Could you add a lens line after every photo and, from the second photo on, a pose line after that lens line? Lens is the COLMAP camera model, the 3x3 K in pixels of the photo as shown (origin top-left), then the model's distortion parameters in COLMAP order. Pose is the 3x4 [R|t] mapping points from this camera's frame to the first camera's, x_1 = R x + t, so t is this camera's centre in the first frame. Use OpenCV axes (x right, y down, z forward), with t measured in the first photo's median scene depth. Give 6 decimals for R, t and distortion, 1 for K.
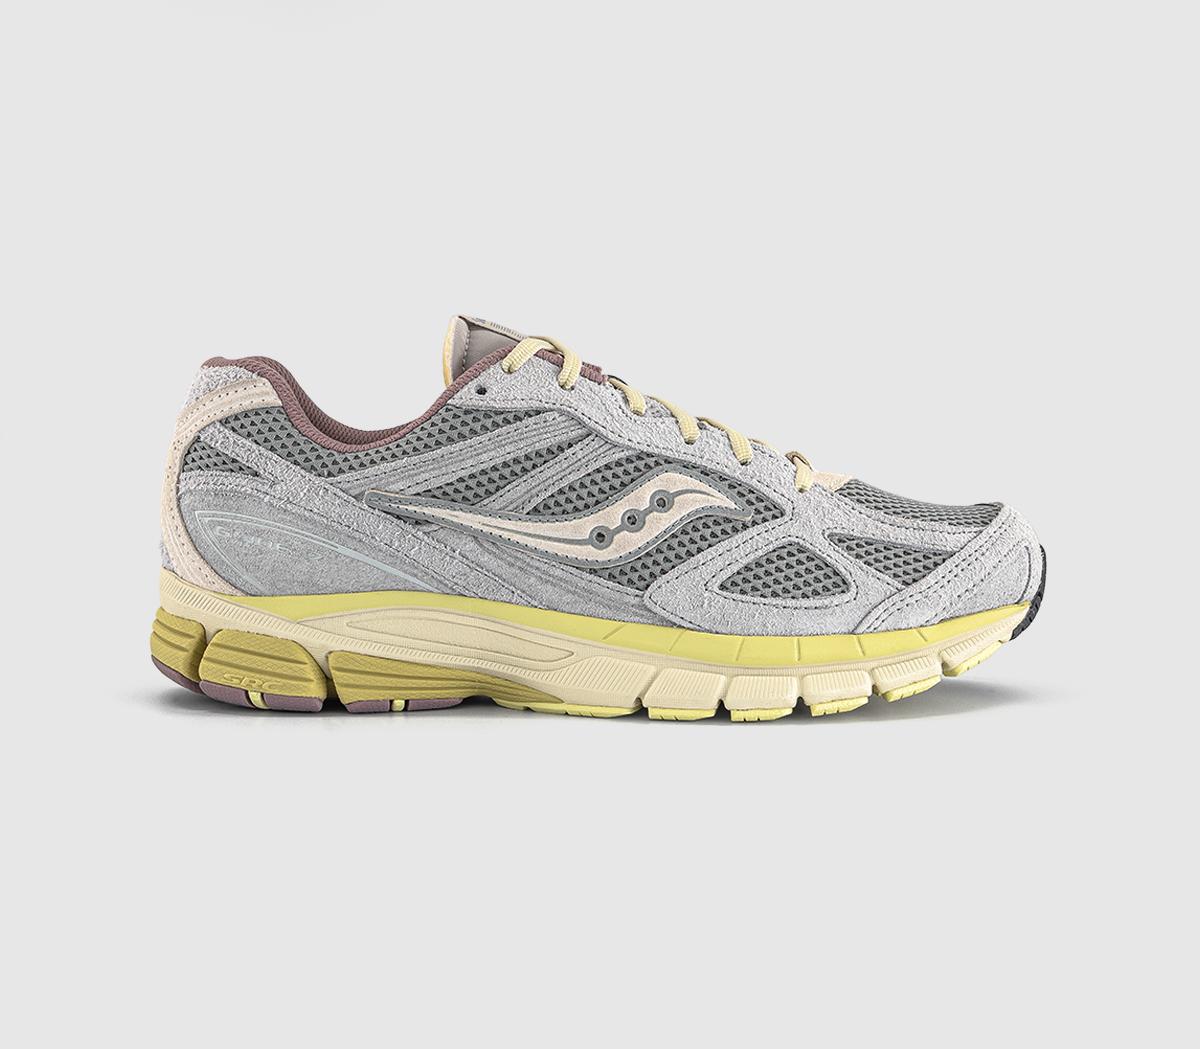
lens RADIAL K [[1676.6, 0, 600.0], [0, 1676.6, 524.5], [0, 0, 1]] dist [0.030064, 0.005265]
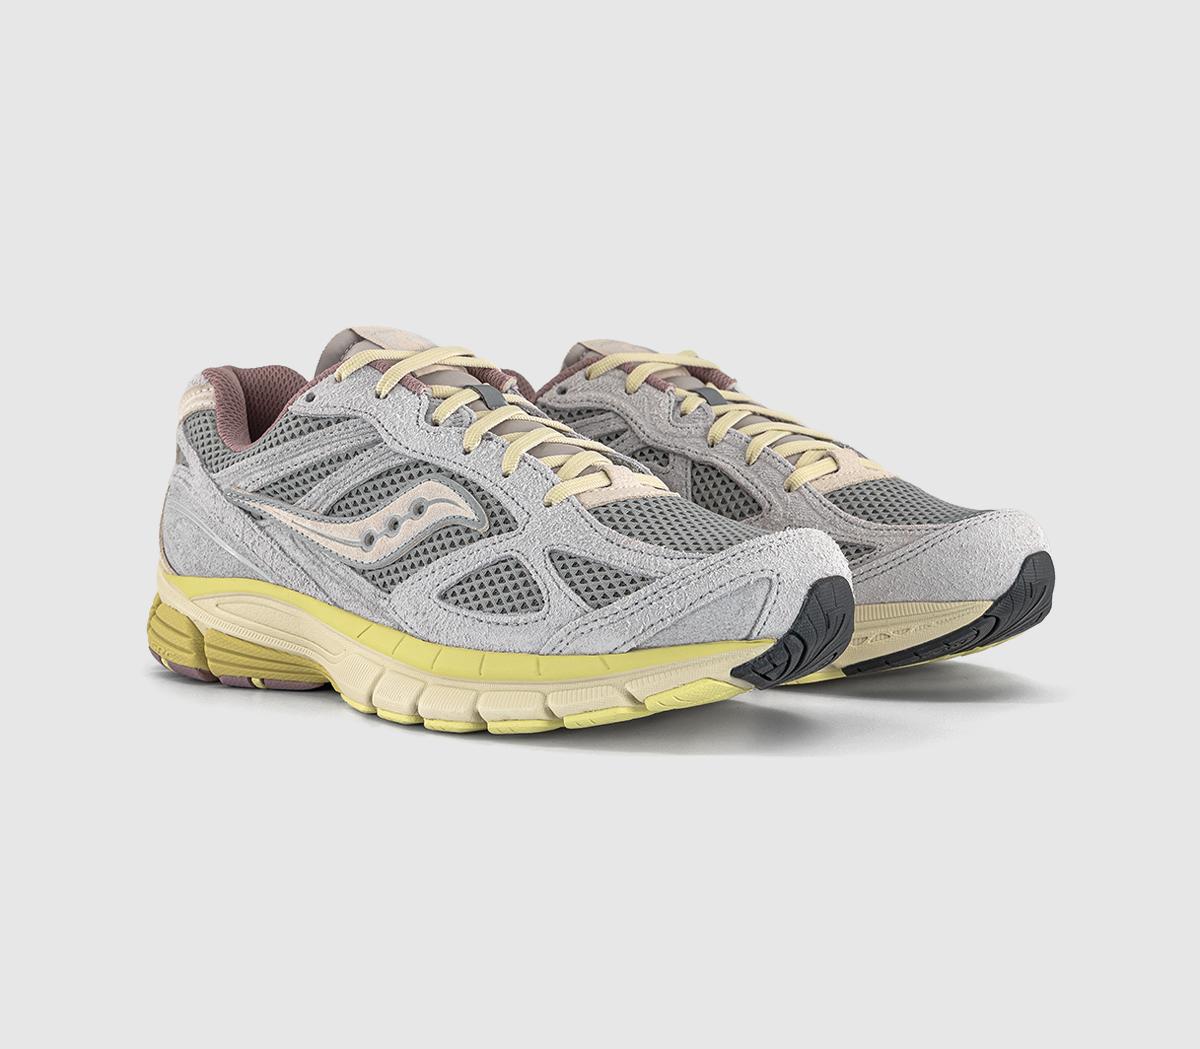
lens RADIAL K [[1676.6, 0, 600.0], [0, 1676.6, 524.5], [0, 0, 1]] dist [0.030064, 0.005265]
pose [[0.848737, 0.053449, -0.526108, 0.659446], [-0.053754, 0.998446, 0.014717, -0.024812], [0.526077, 0.015789, 0.850291, 0.187117]]
